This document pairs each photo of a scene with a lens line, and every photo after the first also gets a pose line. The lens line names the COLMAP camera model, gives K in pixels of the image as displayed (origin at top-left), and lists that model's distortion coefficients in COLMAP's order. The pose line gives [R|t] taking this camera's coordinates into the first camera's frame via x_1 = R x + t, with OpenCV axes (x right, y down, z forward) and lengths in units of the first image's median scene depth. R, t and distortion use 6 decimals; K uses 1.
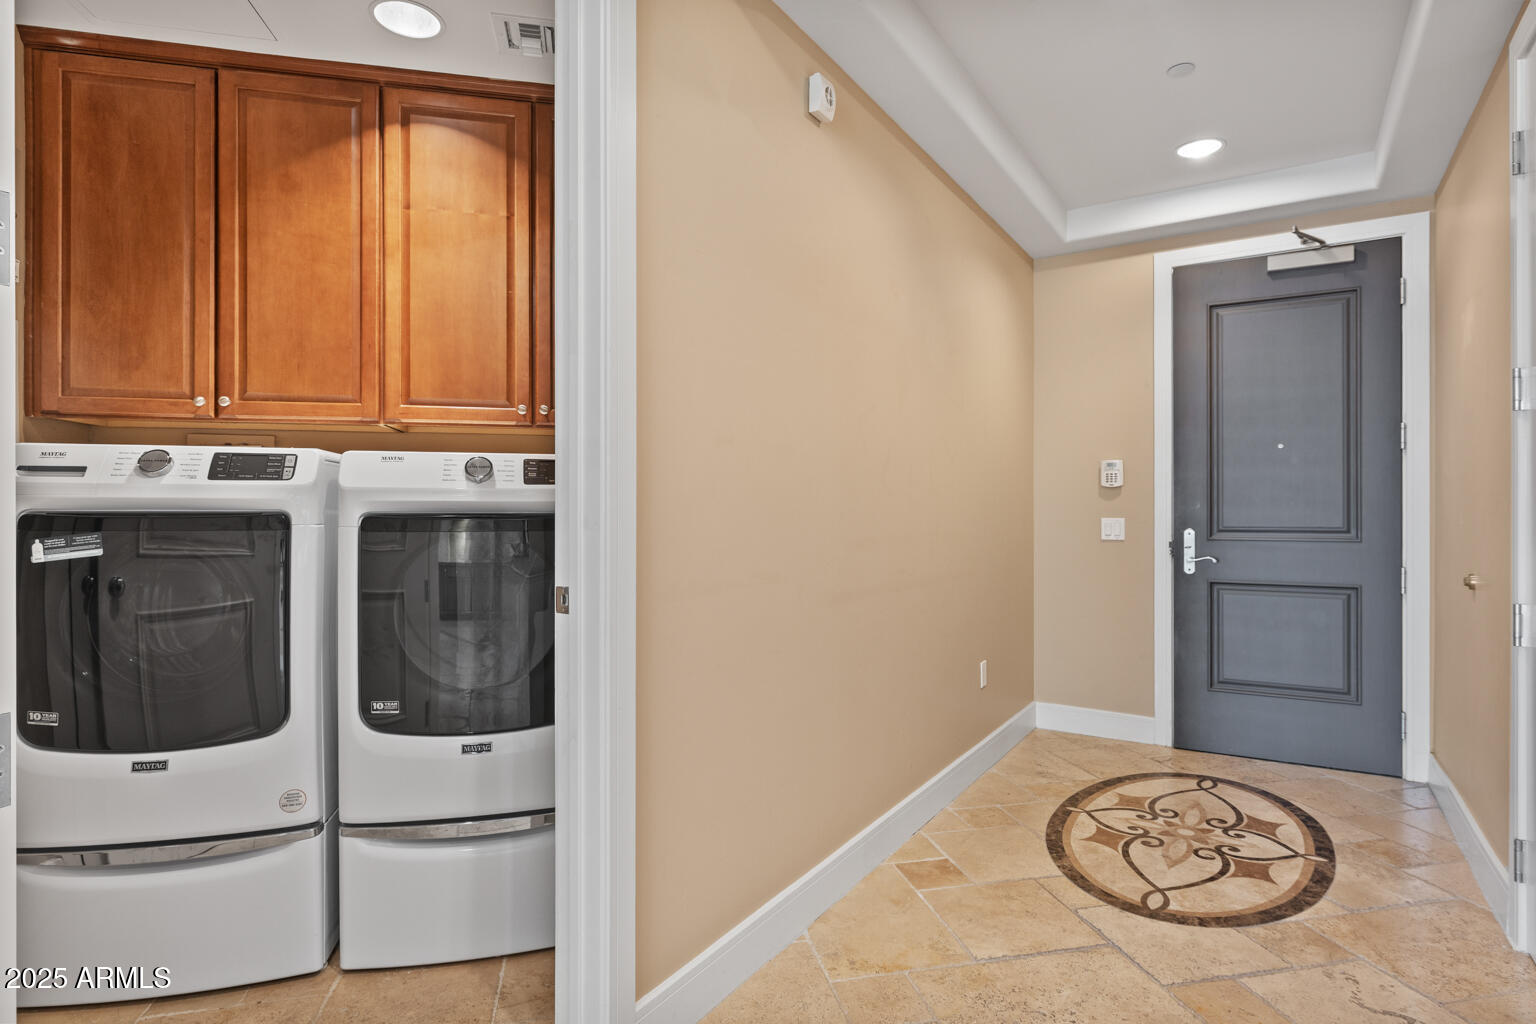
lens RADIAL K [[786.6, 0, 762.1], [0, 786.6, 512.7], [0, 0, 1]] dist [-0.001195, 0.000692]
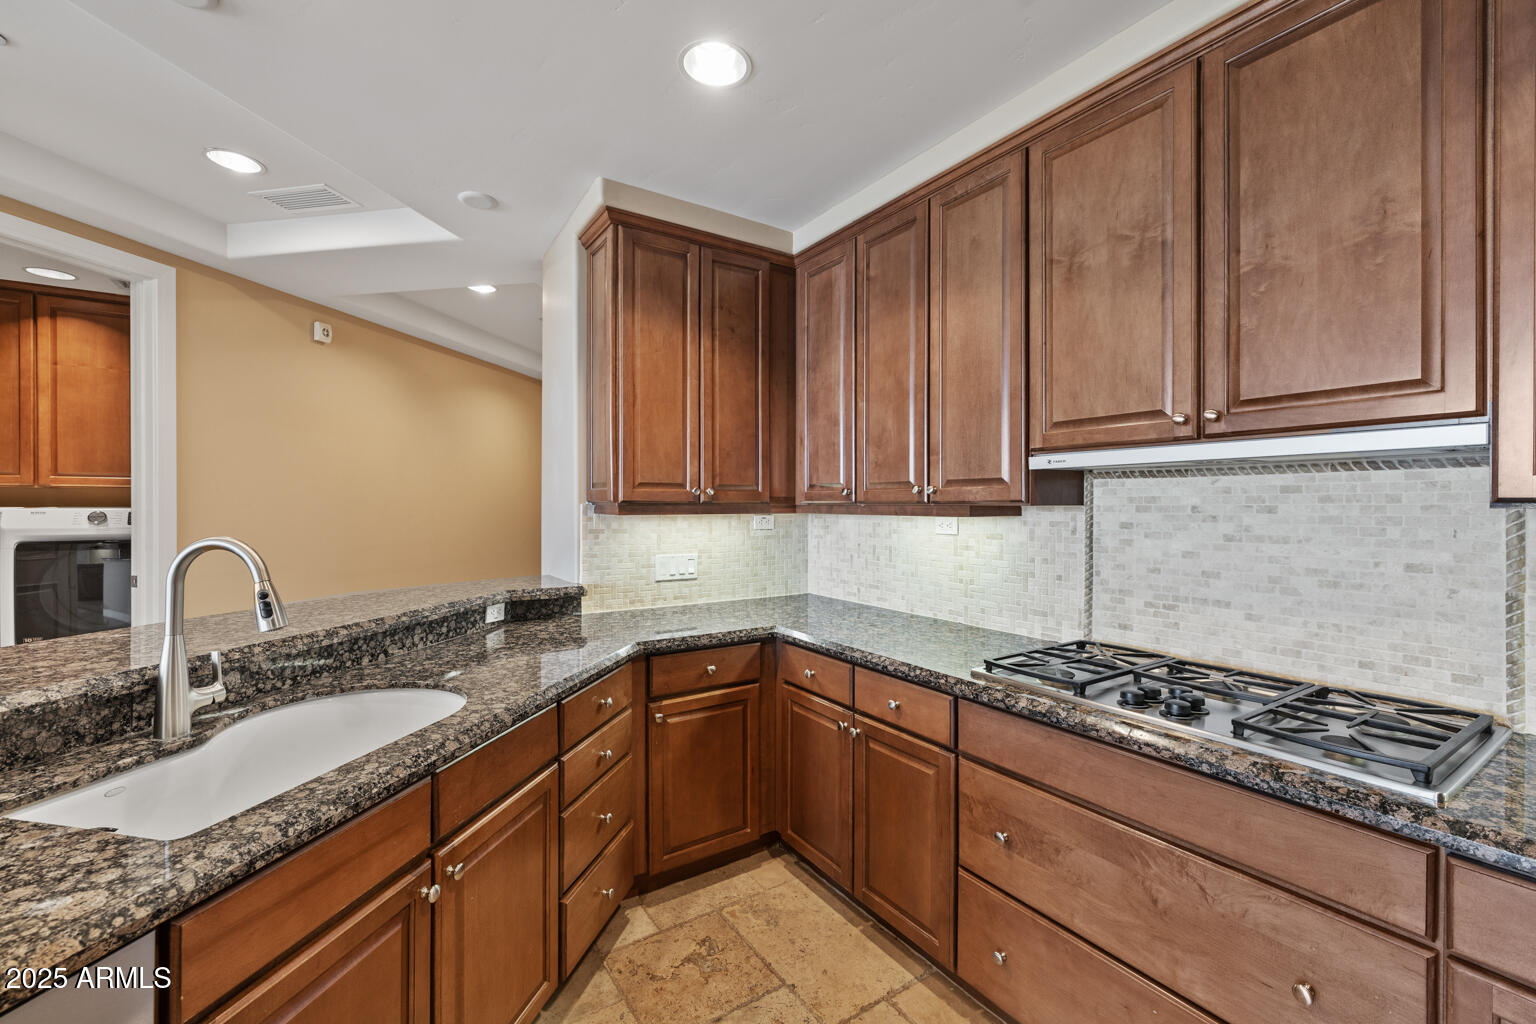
lens RADIAL K [[642.7, 0, 766.8], [0, 642.7, 508.3], [0, 0, 1]] dist [-0.000548, 0.000275]
pose [[0.931965, -0.000261, 0.362547, 0.514239], [-0.000324, 0.999999, 0.001551, -0.068406], [-0.362547, -0.001563, 0.931964, -0.922375]]
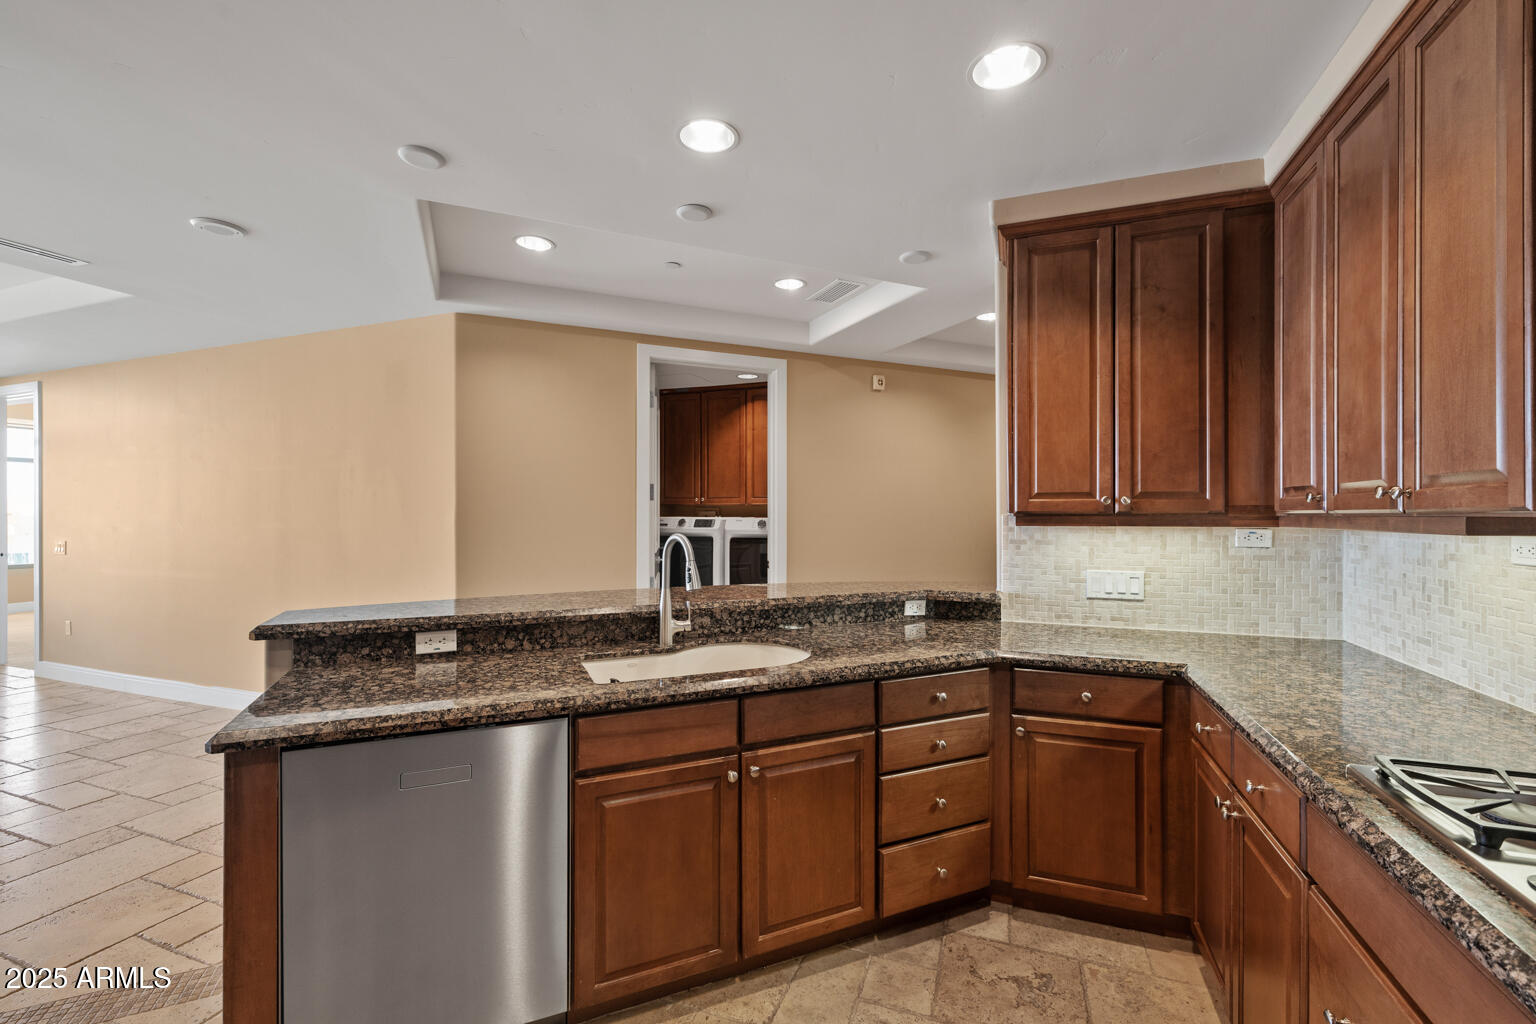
lens RADIAL K [[642.7, 0, 767.6], [0, 642.7, 516.9], [0, 0, 1]] dist [-0.000548, 0.000275]
pose [[0.841898, 0.002976, -0.539628, 0.873191], [-0.003787, 0.999993, -0.000393, -0.068136], [0.539623, 0.002375, 0.841903, -0.965647]]
